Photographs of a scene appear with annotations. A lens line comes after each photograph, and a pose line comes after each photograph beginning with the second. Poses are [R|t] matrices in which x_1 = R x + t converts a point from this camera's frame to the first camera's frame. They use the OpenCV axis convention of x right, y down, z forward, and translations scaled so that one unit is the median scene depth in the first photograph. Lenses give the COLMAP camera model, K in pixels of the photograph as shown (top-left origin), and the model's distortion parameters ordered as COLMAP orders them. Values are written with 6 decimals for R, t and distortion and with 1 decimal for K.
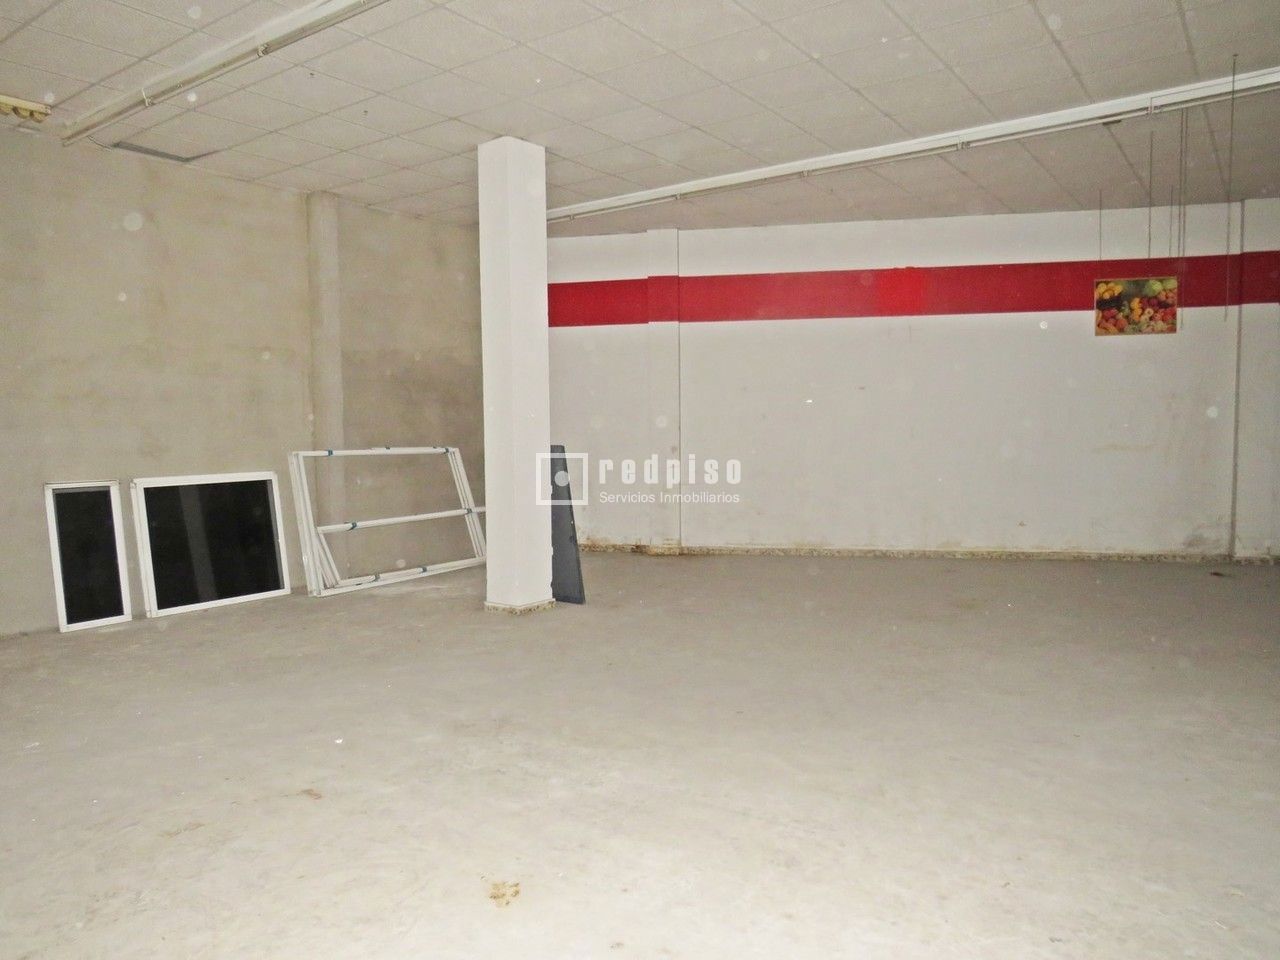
lens RADIAL K [[929.1, 0, 629.2], [0, 929.1, 485.2], [0, 0, 1]] dist [-0.015885, 0.003356]
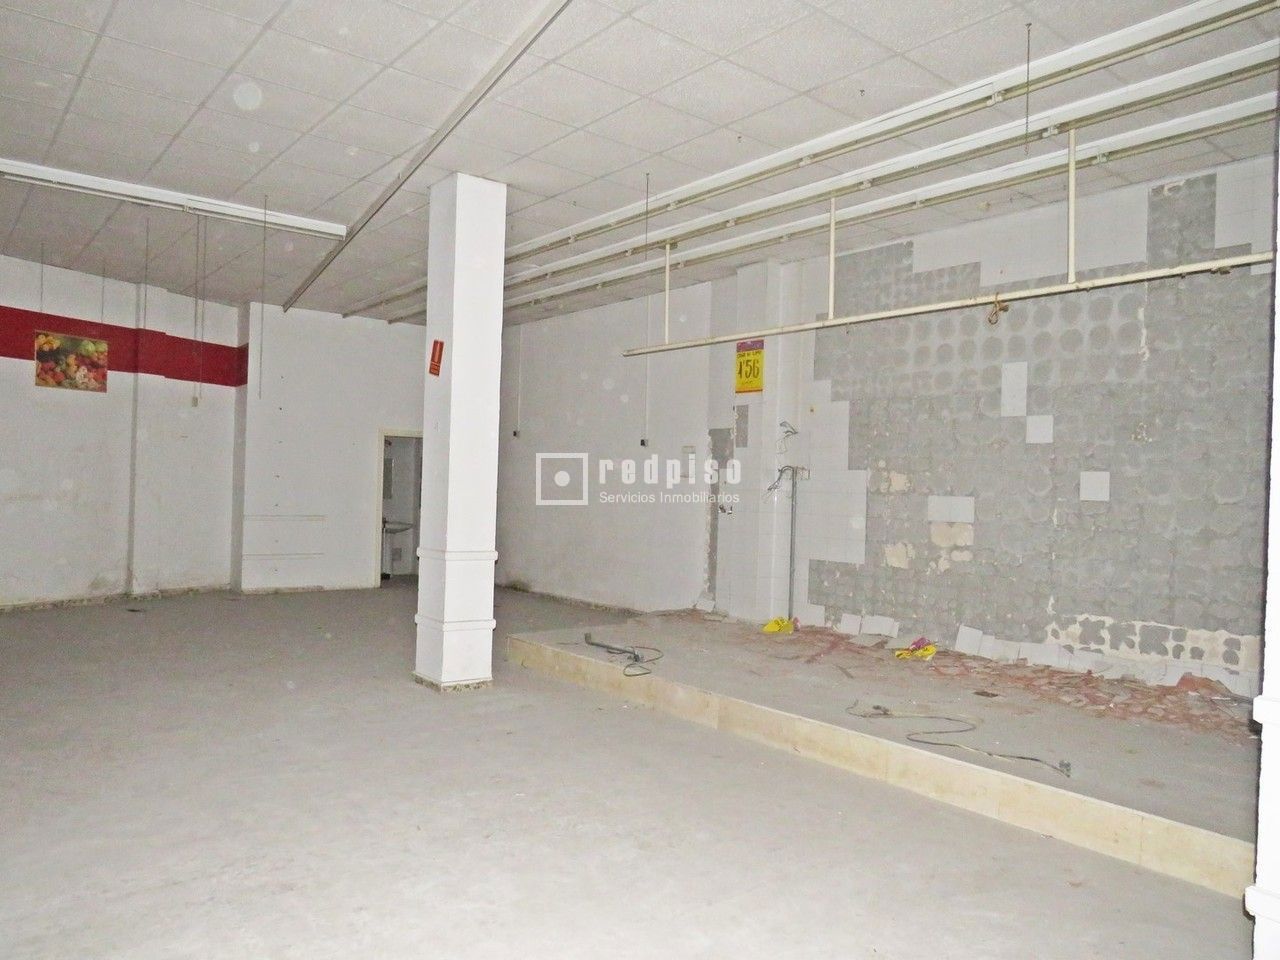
lens RADIAL K [[925.9, 0, 640.0], [0, 925.9, 480.0], [0, 0, 1]] dist [-0.020087, 0.003236]
pose [[0.247913, 0.020327, 0.968569, -0.299115], [0.035736, 0.998908, -0.030111, -0.006332], [-0.968123, 0.042077, 0.246915, 0.125813]]
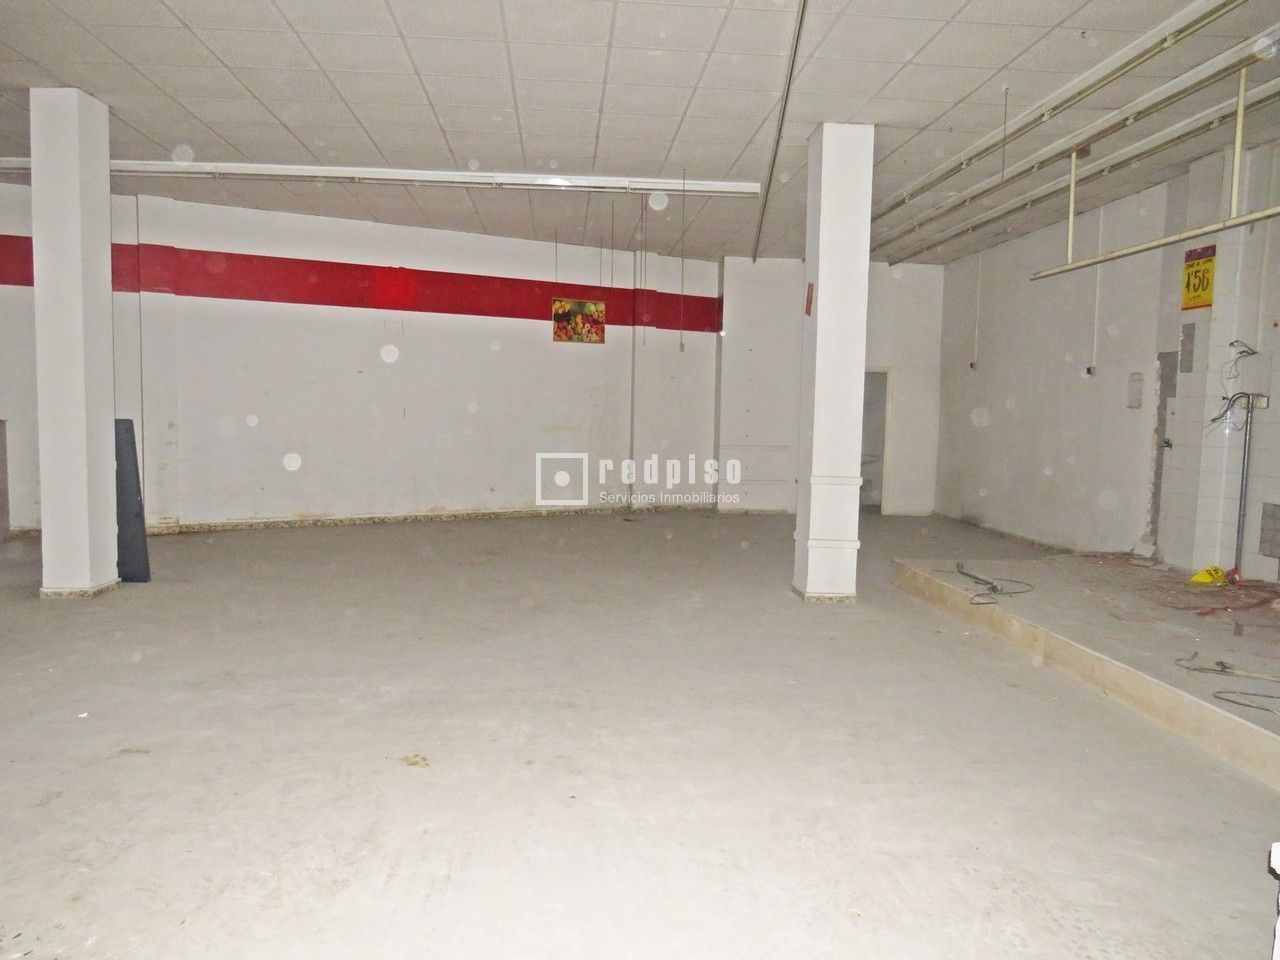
lens RADIAL K [[941.2, 0, 640.0], [0, 941.2, 480.0], [0, 0, 1]] dist [0.005769, 0.008022]
pose [[0.753230, -0.024989, 0.657283, -0.280510], [0.015664, 0.999676, 0.020056, 0.008459], [-0.657571, -0.004811, 0.753377, -0.076298]]
